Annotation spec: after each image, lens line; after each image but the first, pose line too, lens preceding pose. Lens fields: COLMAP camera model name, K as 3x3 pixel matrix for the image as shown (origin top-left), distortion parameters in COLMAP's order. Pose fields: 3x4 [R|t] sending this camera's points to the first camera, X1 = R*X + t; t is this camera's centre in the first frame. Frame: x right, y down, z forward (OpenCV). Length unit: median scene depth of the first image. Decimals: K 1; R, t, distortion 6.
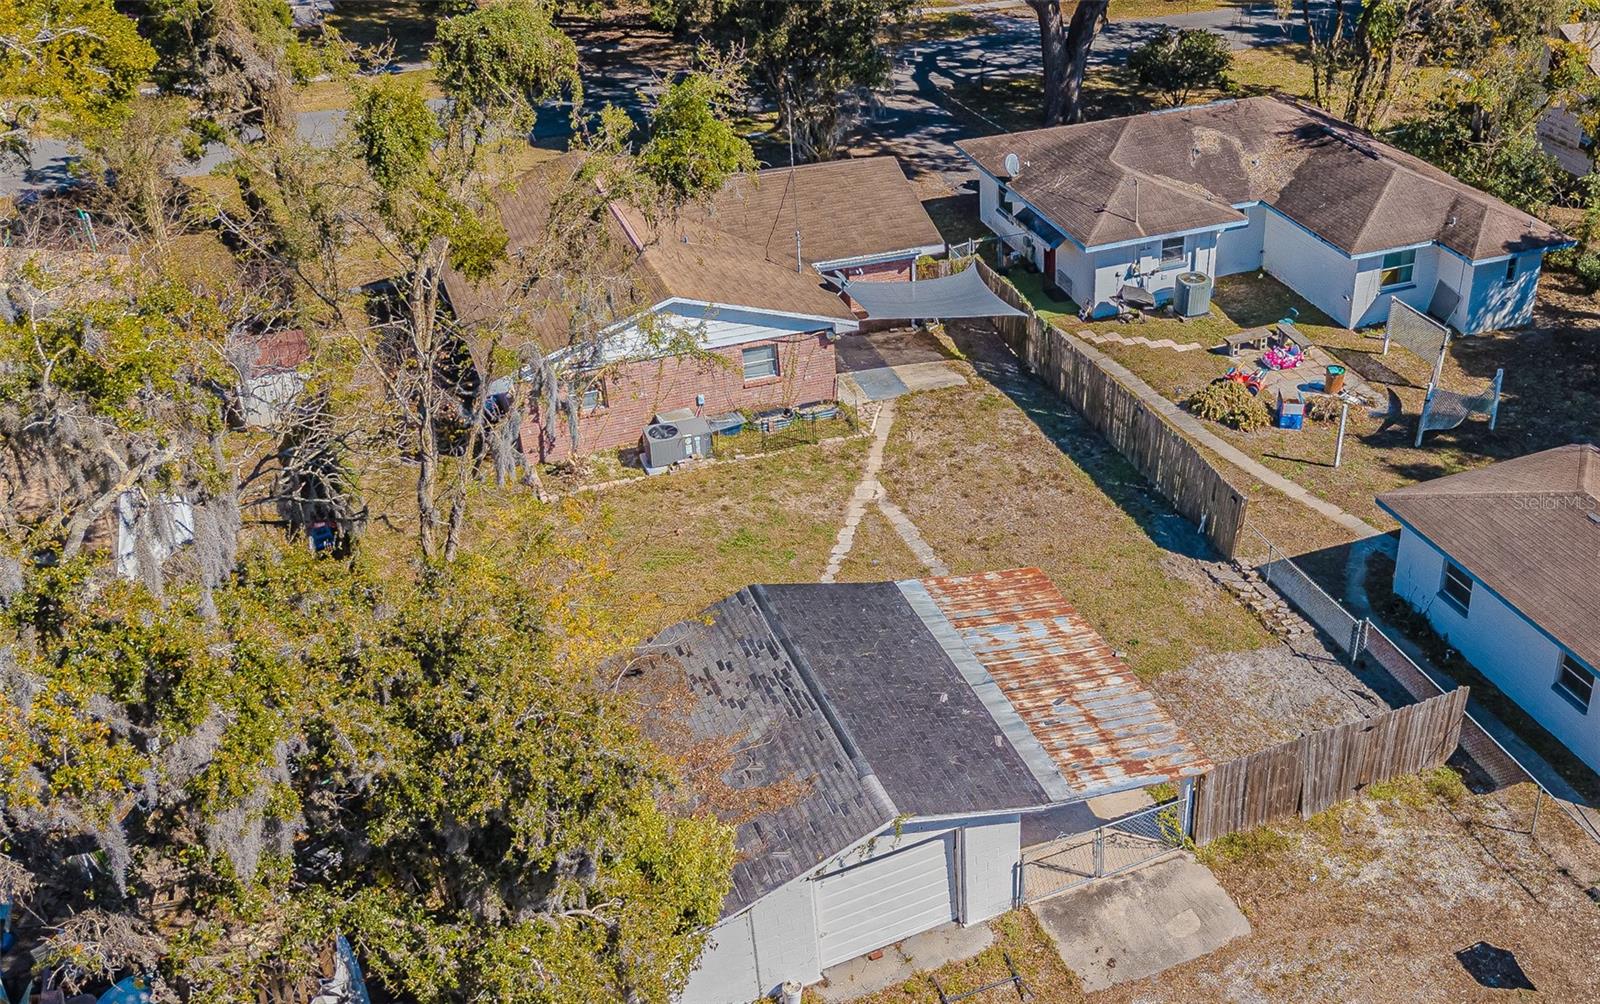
lens RADIAL K [[1632.8, 0, 1039.7], [0, 1632.8, 527.5], [0, 0, 1]] dist [0.094609, -0.011030]
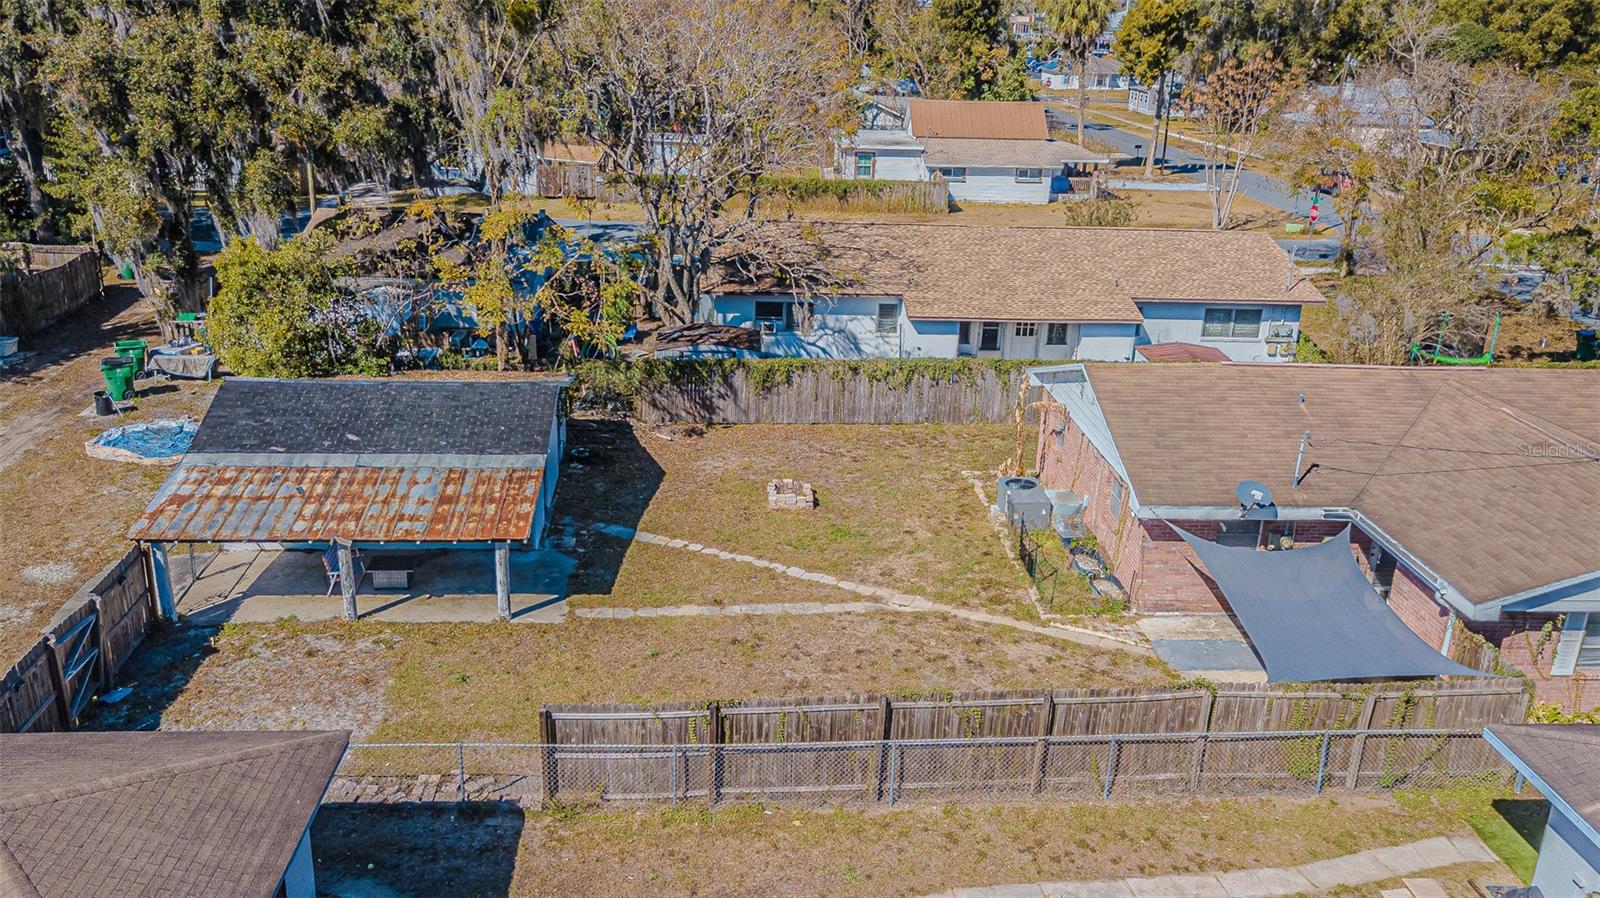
lens RADIAL K [[1221.0, 0, 762.0], [0, 1221.0, 446.8], [0, 0, 1]] dist [0.021278, 0.000024]
pose [[-0.383238, 0.297574, -0.874402, 0.408514], [-0.503706, 0.726188, 0.467901, -0.307506], [0.774215, 0.619759, -0.128413, 0.905804]]
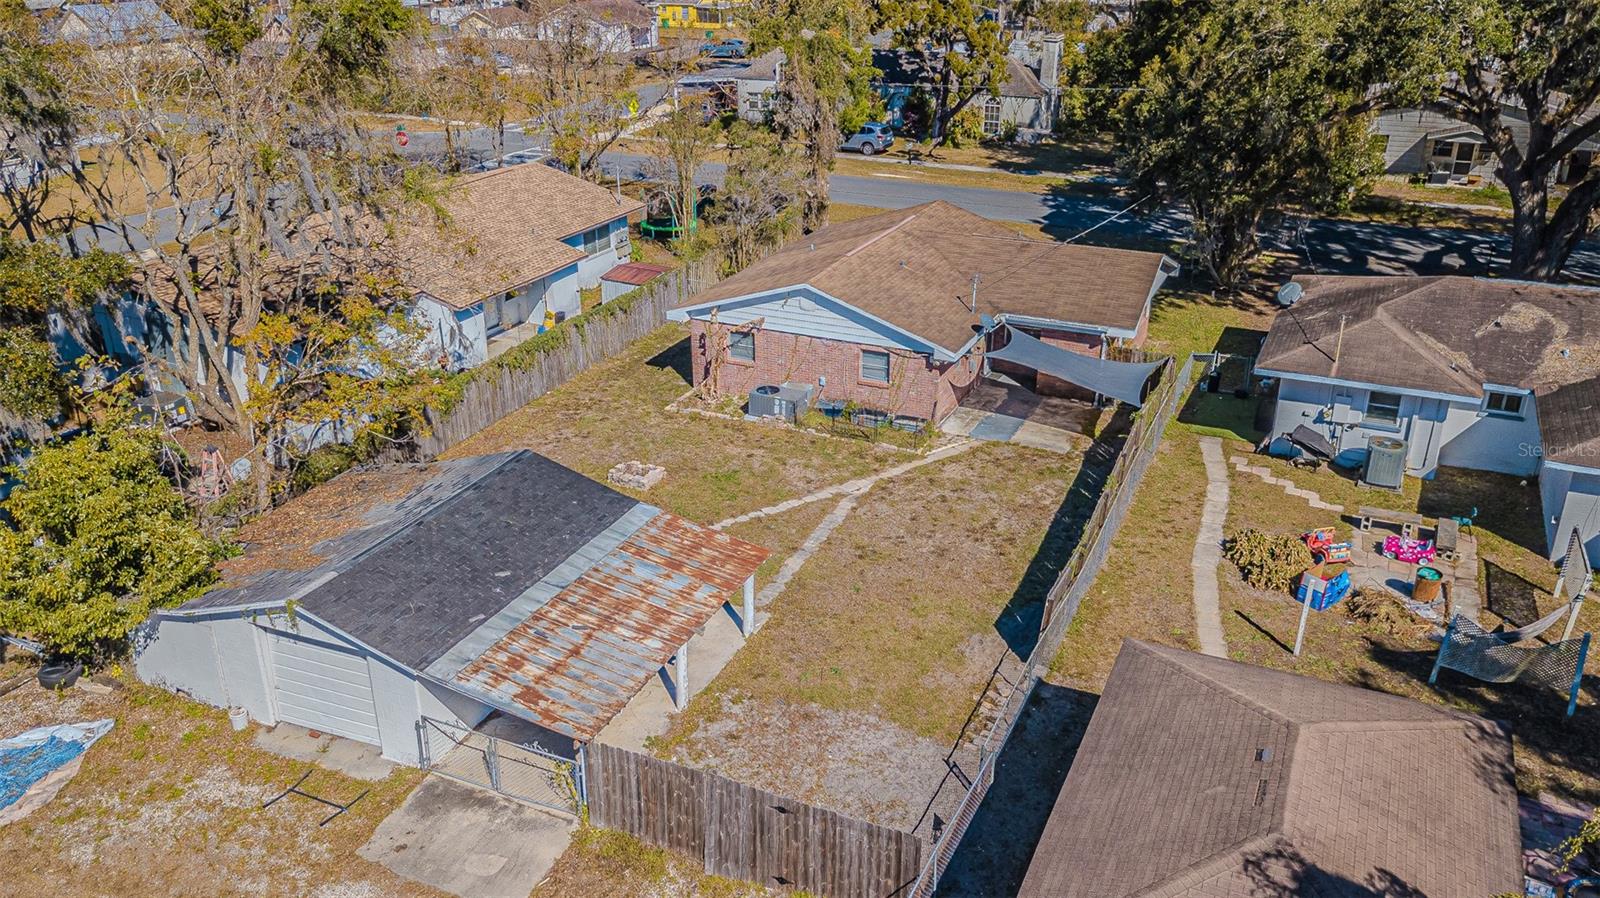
lens RADIAL K [[1288.1, 0, 760.2], [0, 1288.1, 452.8], [0, 0, 1]] dist [0.013953, 0.006109]
pose [[0.632229, 0.300173, -0.714271, 0.422014], [-0.396781, 0.917273, 0.034278, -0.043487], [0.665471, 0.261738, 0.699029, 0.335778]]
